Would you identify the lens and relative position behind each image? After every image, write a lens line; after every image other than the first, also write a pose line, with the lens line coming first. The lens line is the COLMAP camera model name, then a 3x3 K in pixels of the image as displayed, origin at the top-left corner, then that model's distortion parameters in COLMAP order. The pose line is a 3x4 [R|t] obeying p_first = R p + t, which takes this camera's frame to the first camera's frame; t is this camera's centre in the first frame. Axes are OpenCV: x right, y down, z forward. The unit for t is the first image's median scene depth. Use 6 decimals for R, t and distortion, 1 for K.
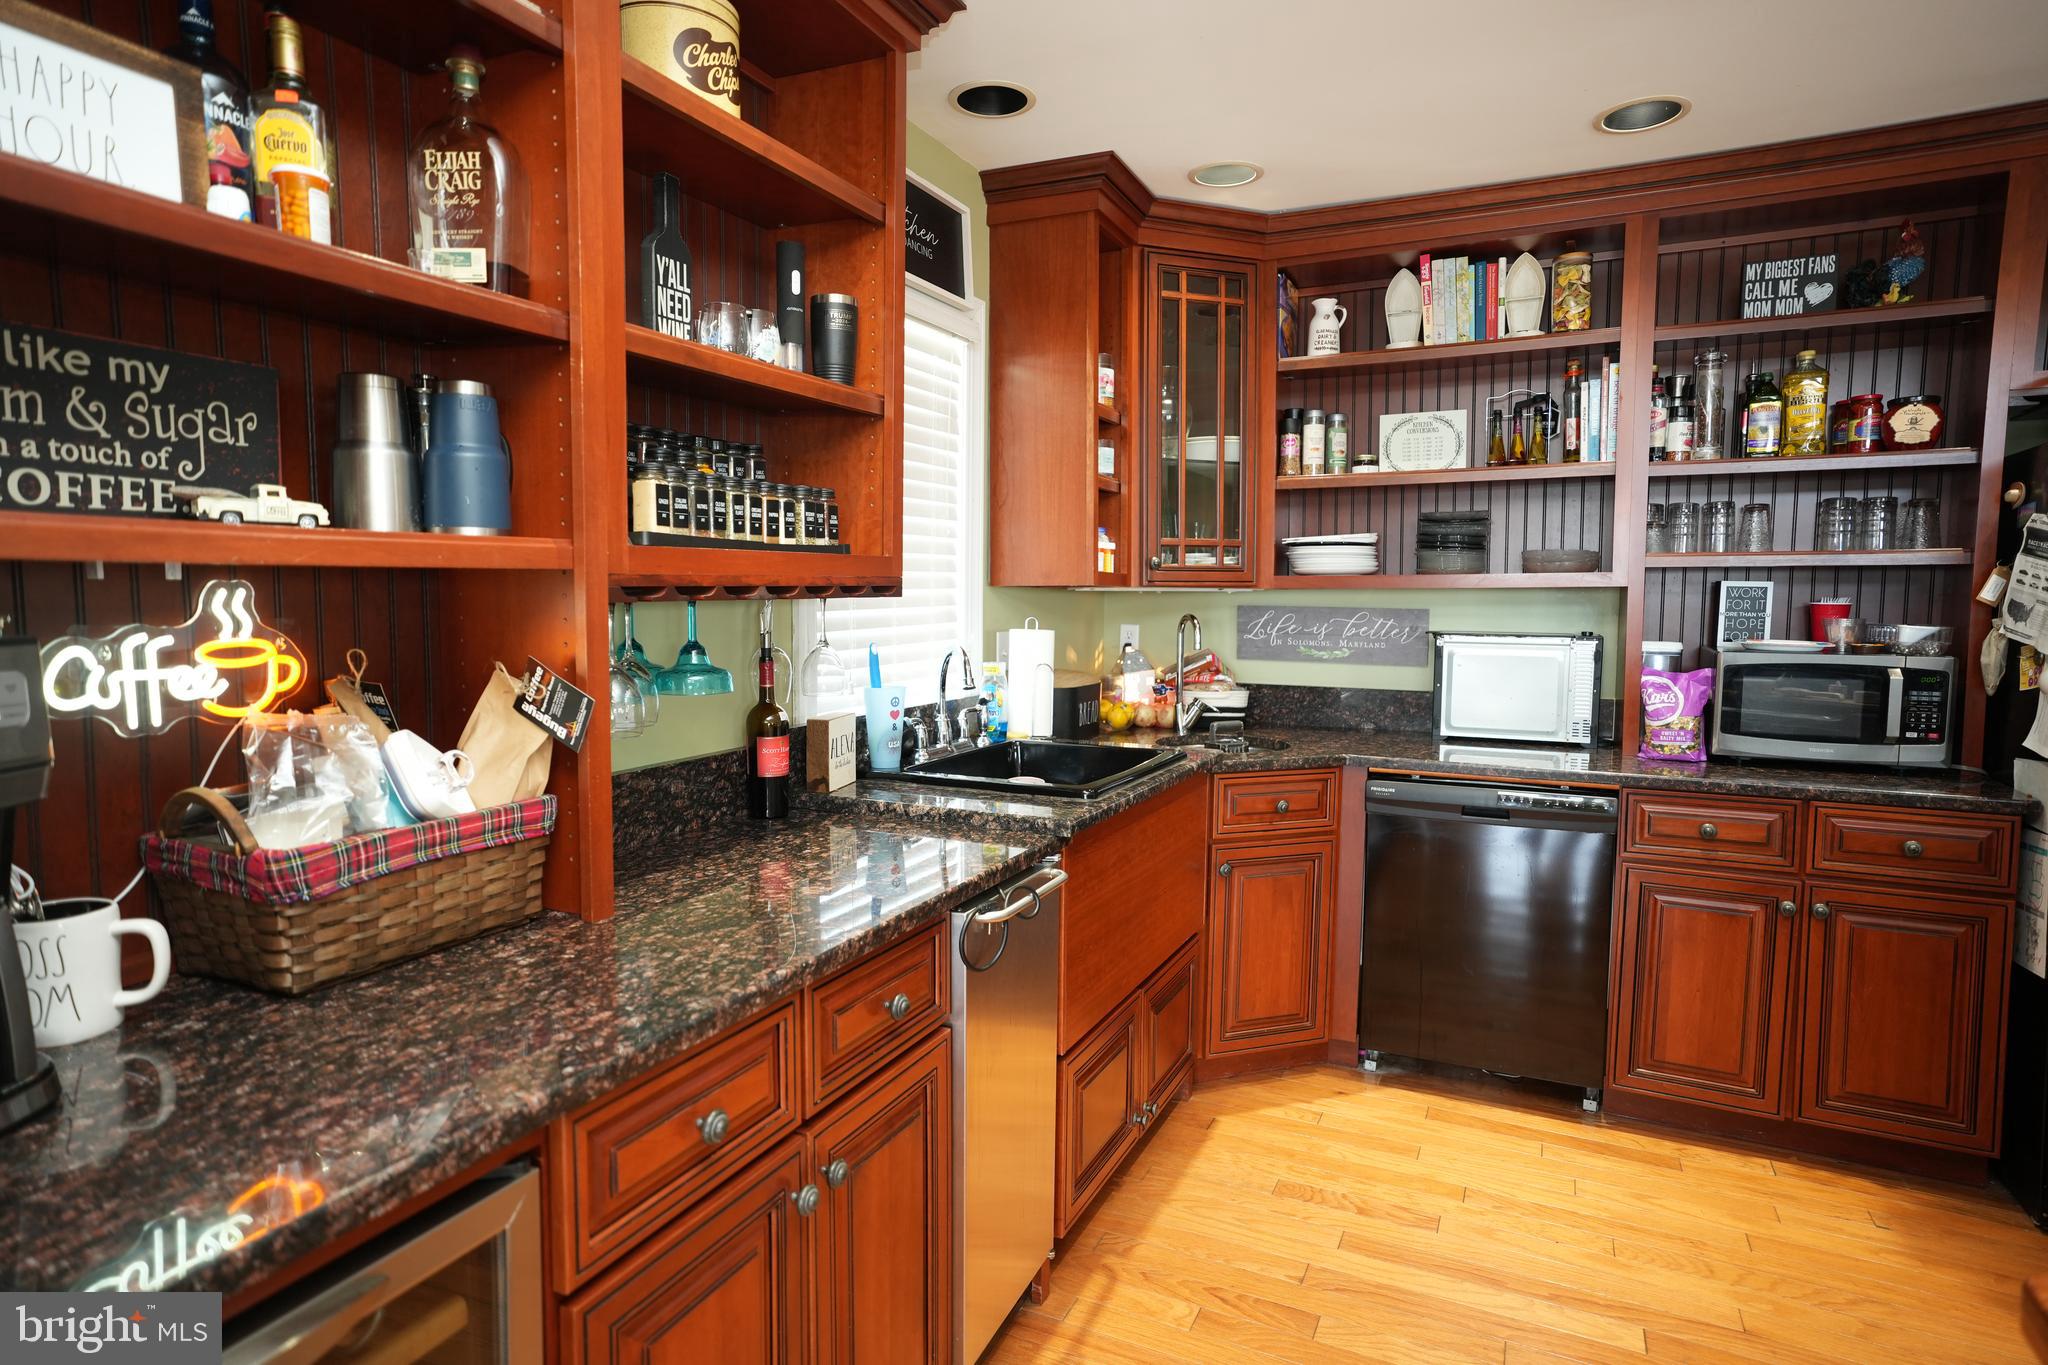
lens RADIAL K [[1164.3, 0, 1014.6], [0, 1164.3, 678.7], [0, 0, 1]] dist [-0.000330, 0.029193]
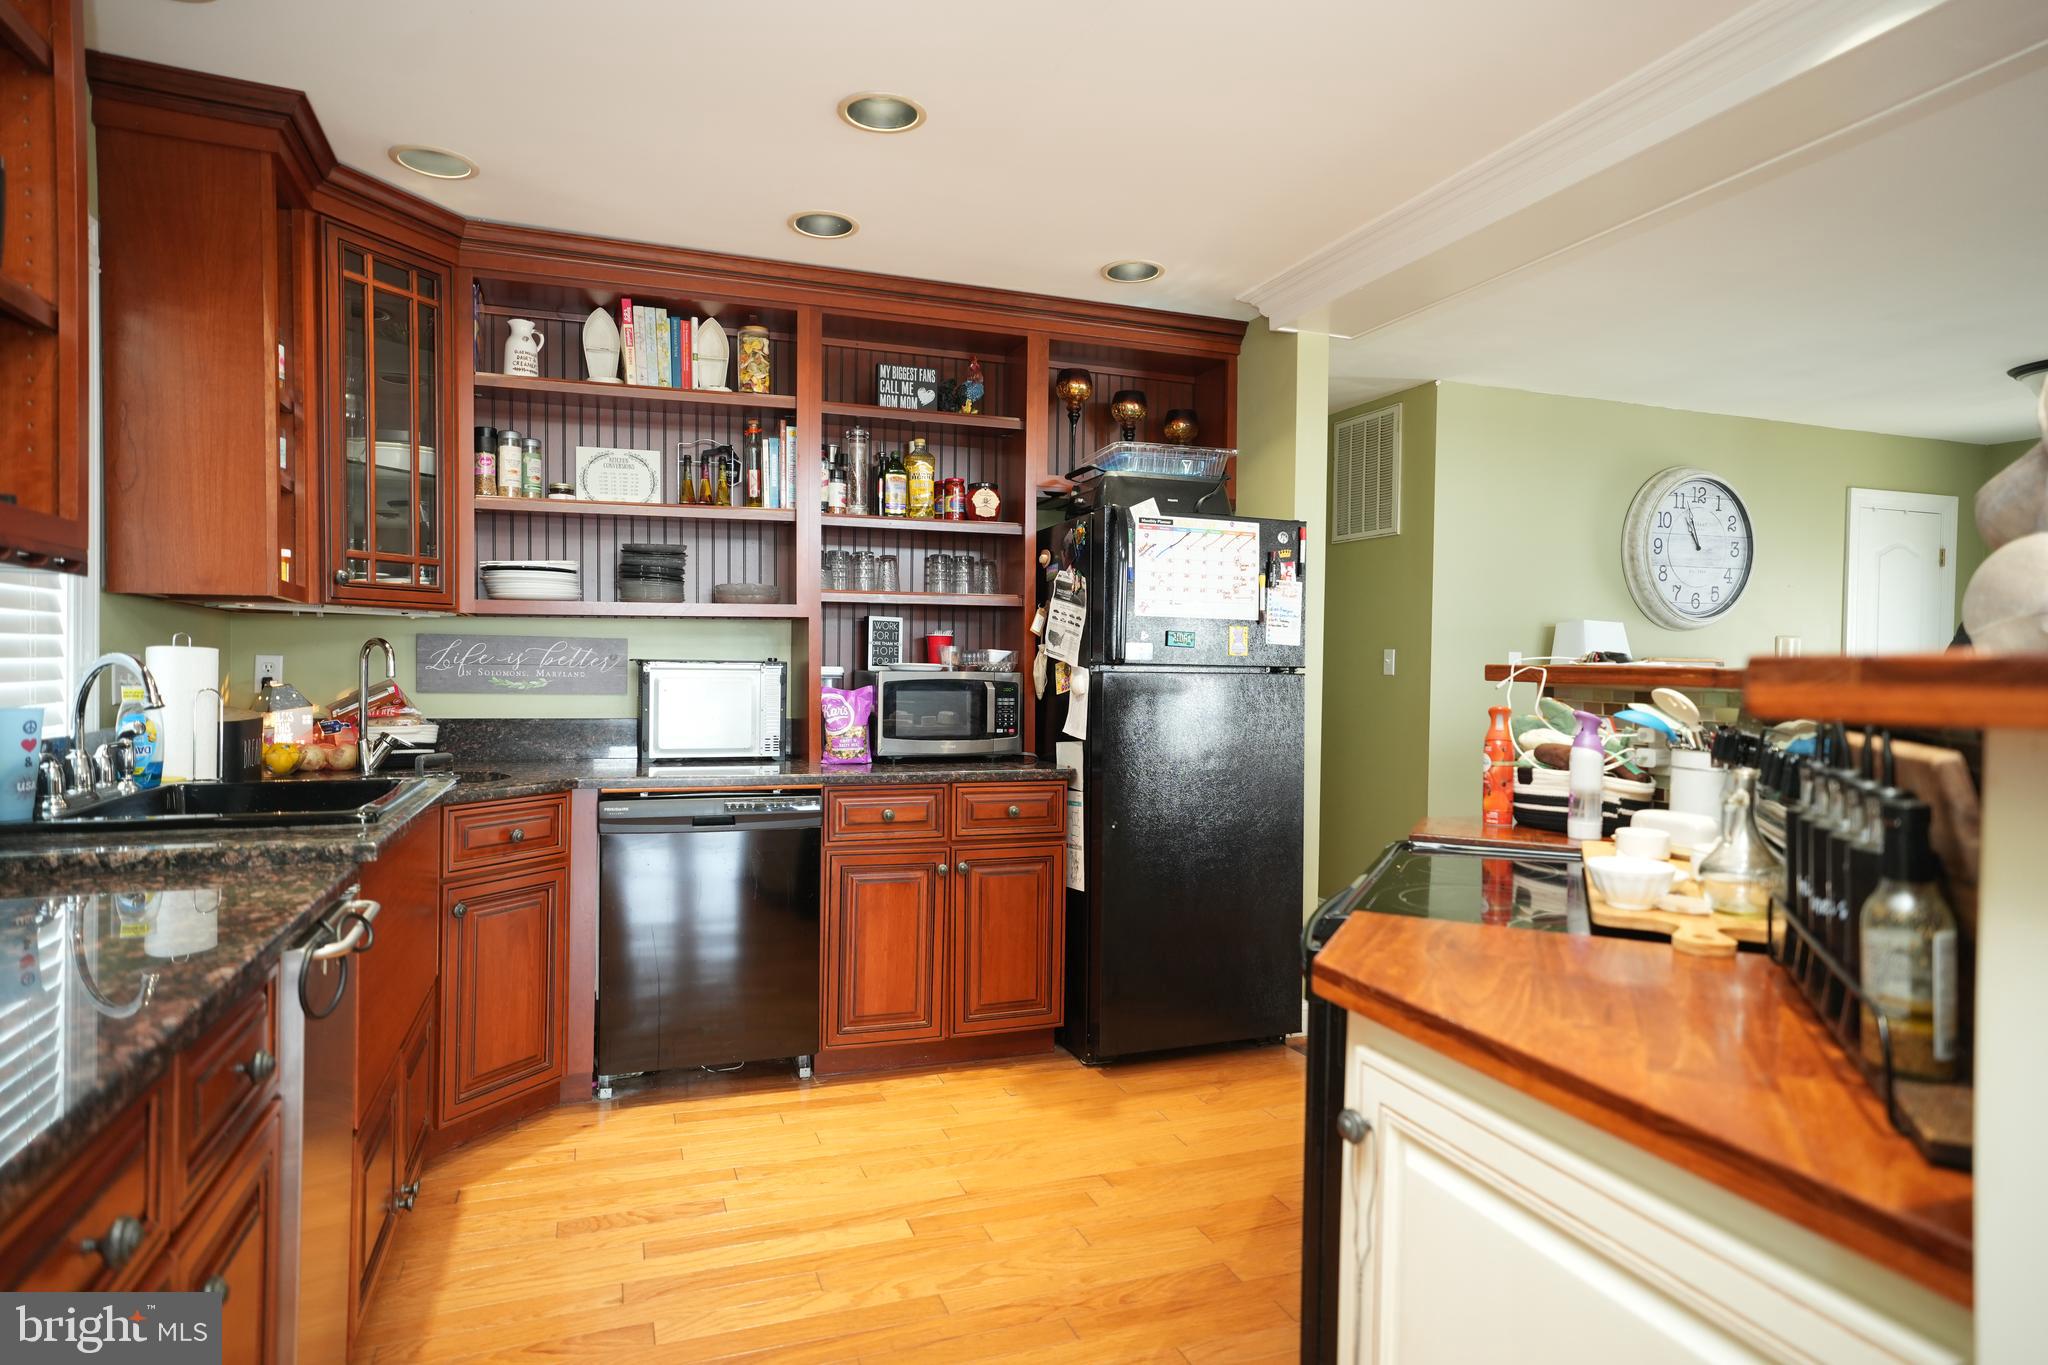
lens RADIAL K [[1164.3, 0, 1027.6], [0, 1164.3, 673.0], [0, 0, 1]] dist [-0.000330, 0.029193]
pose [[0.706554, -0.003058, 0.707652, -0.145327], [0.047221, 0.997966, -0.042836, 0.037088], [-0.706082, 0.063682, 0.705261, 0.029025]]
